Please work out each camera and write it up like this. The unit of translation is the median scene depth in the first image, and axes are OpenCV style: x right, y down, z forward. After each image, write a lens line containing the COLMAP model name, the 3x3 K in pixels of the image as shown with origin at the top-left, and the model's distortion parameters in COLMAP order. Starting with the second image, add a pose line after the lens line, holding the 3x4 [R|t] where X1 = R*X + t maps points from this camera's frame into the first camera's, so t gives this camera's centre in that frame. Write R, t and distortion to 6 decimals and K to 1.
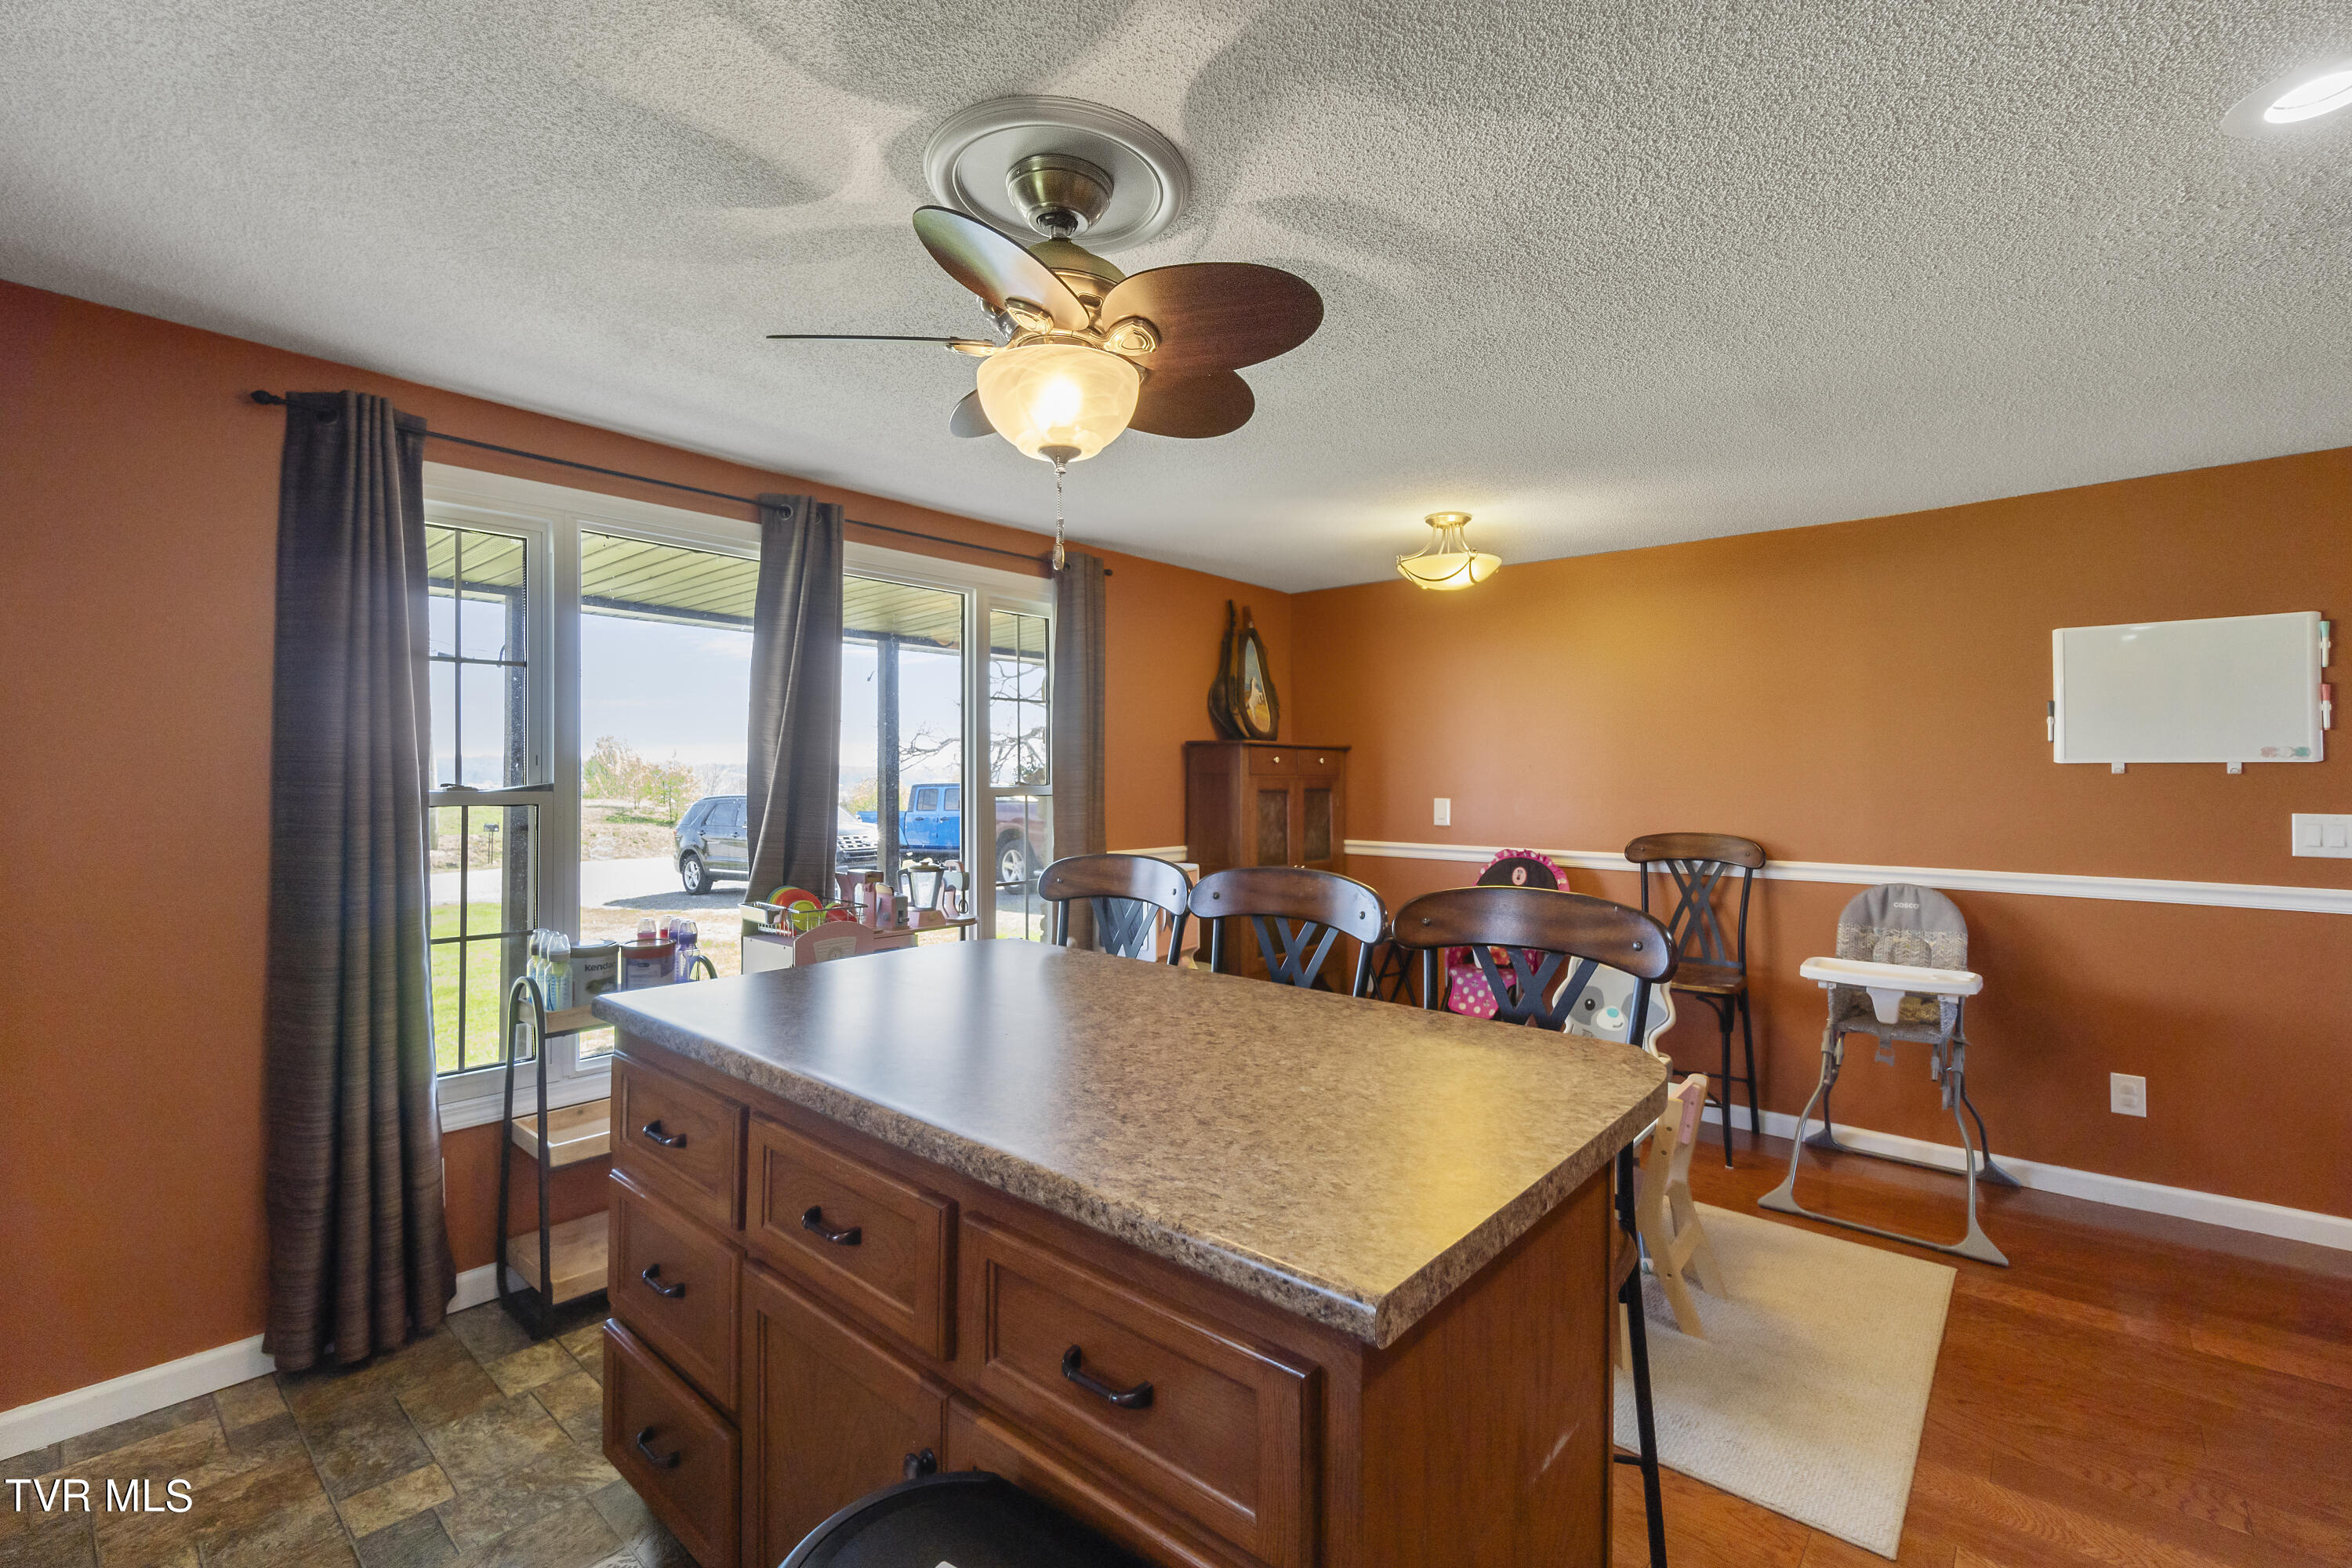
lens RADIAL K [[1023.7, 0, 1172.1], [0, 1023.7, 789.6], [0, 0, 1]] dist [0.000476, -0.000056]
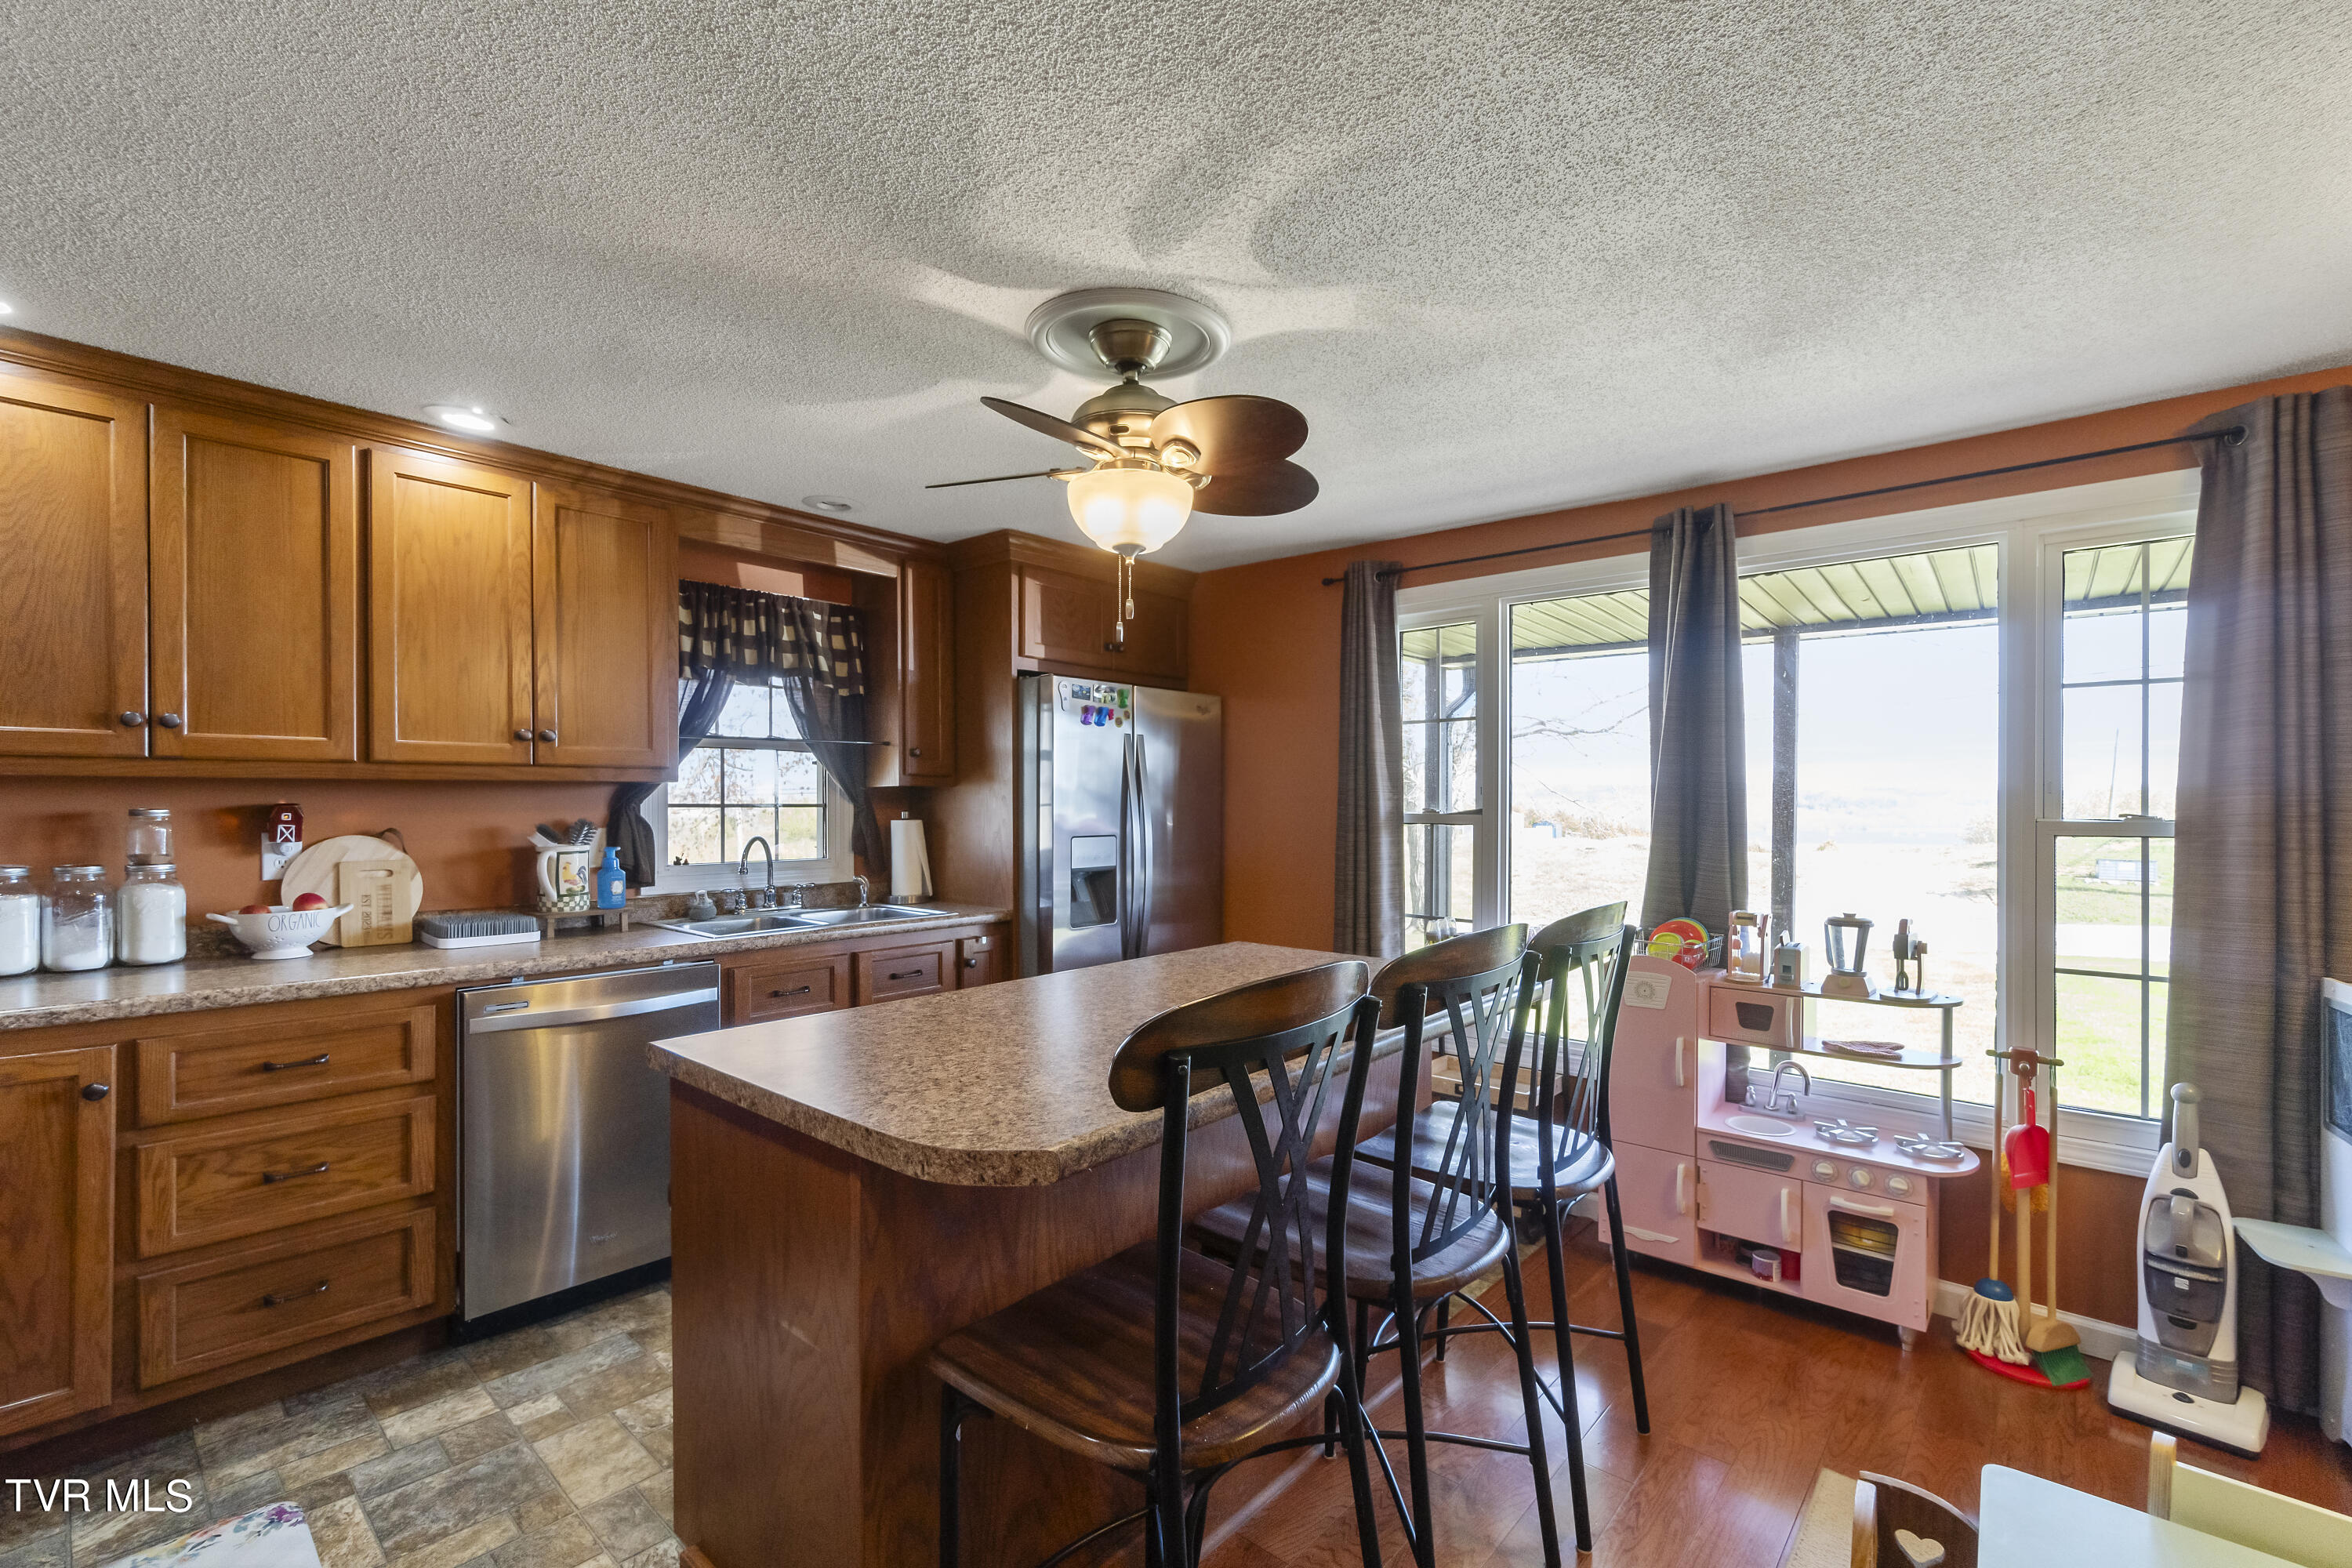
lens RADIAL K [[1023.7, 0, 1172.1], [0, 1023.7, 789.6], [0, 0, 1]] dist [0.000476, -0.000056]
pose [[-0.006011, -0.015348, -0.999864, 0.846786], [-0.023607, 0.999606, -0.015202, -0.000623], [0.999703, 0.023512, -0.006371, 0.775202]]
